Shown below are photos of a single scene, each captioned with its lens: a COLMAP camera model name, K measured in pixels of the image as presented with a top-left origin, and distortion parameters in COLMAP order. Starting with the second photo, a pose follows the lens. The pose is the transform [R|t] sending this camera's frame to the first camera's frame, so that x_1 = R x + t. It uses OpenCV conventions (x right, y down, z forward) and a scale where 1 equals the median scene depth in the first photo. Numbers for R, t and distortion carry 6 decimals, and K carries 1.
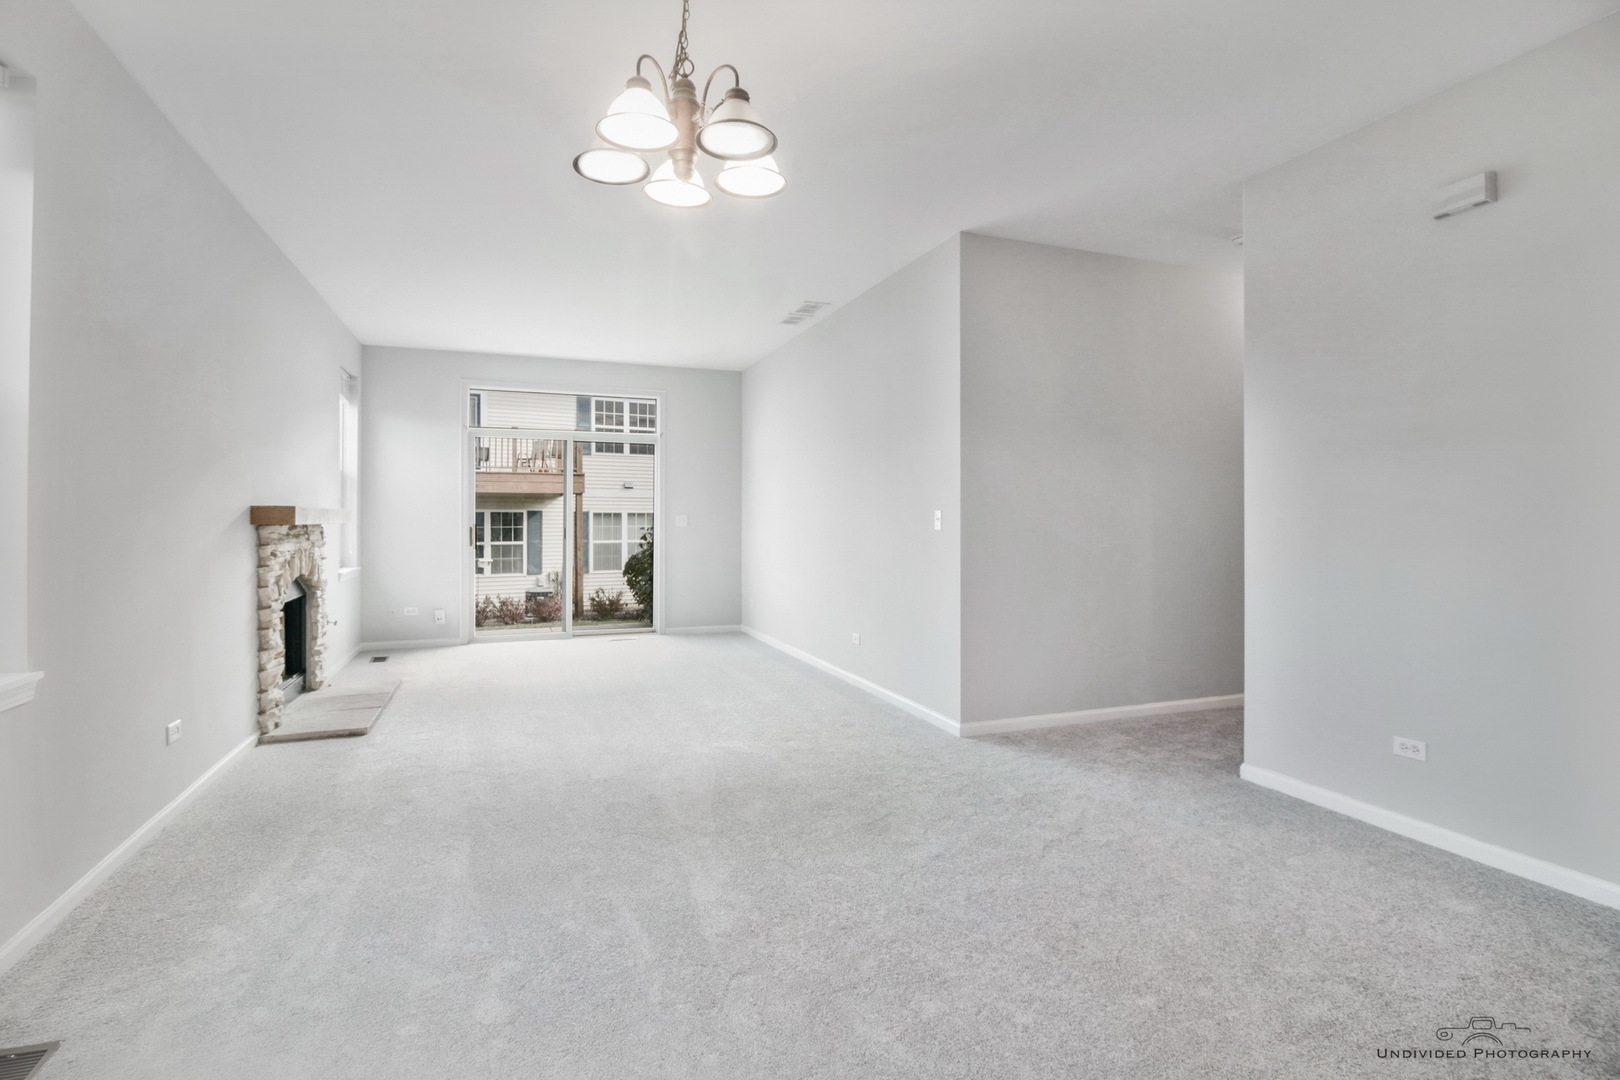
lens RADIAL K [[784.1, 0, 808.3], [0, 784.1, 503.3], [0, 0, 1]] dist [-0.010554, -0.000849]
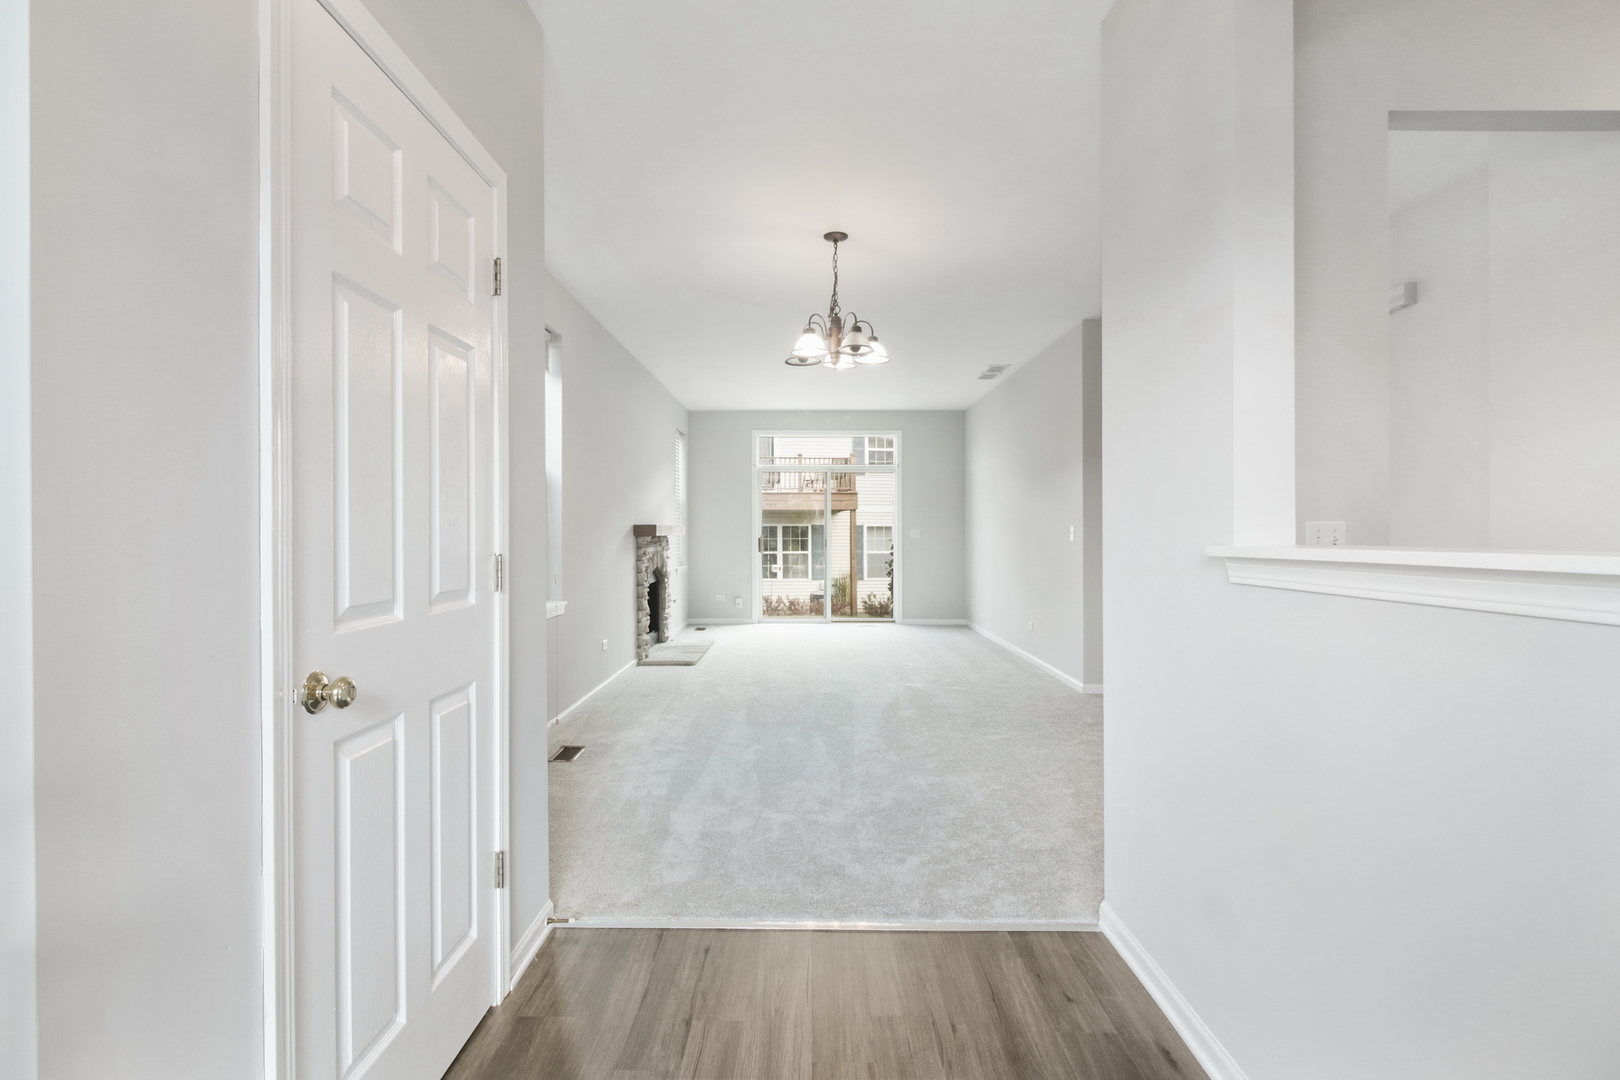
lens RADIAL K [[795.2, 0, 809.6], [0, 795.2, 504.5], [0, 0, 1]] dist [-0.001382, -0.020642]
pose [[0.935398, -0.011860, -0.353398, 0.185658], [0.006843, 0.999857, -0.015441, -0.008246], [0.353530, 0.012026, 0.935346, -0.351023]]
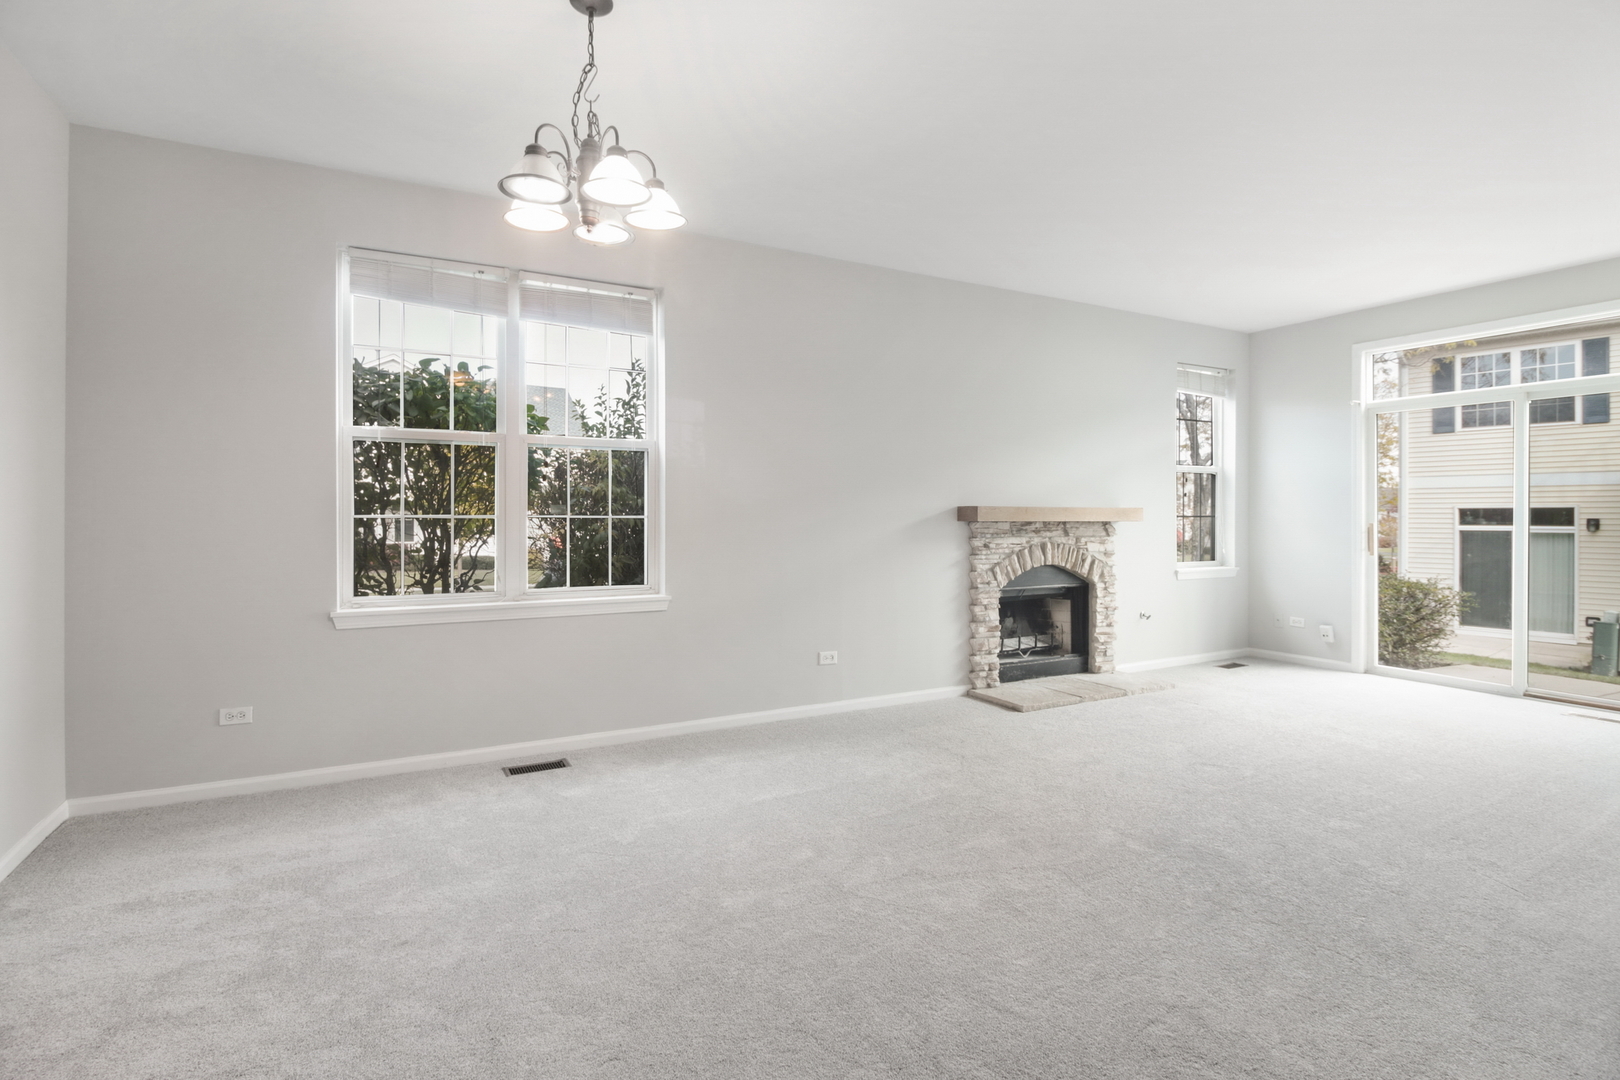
lens RADIAL K [[795.2, 0, 809.6], [0, 795.2, 504.5], [0, 0, 1]] dist [-0.001382, -0.020642]
pose [[0.160006, -0.003463, -0.987110, 0.381829], [0.009756, 0.999951, -0.001926, -0.000666], [0.987068, -0.009322, 0.160032, 0.394825]]
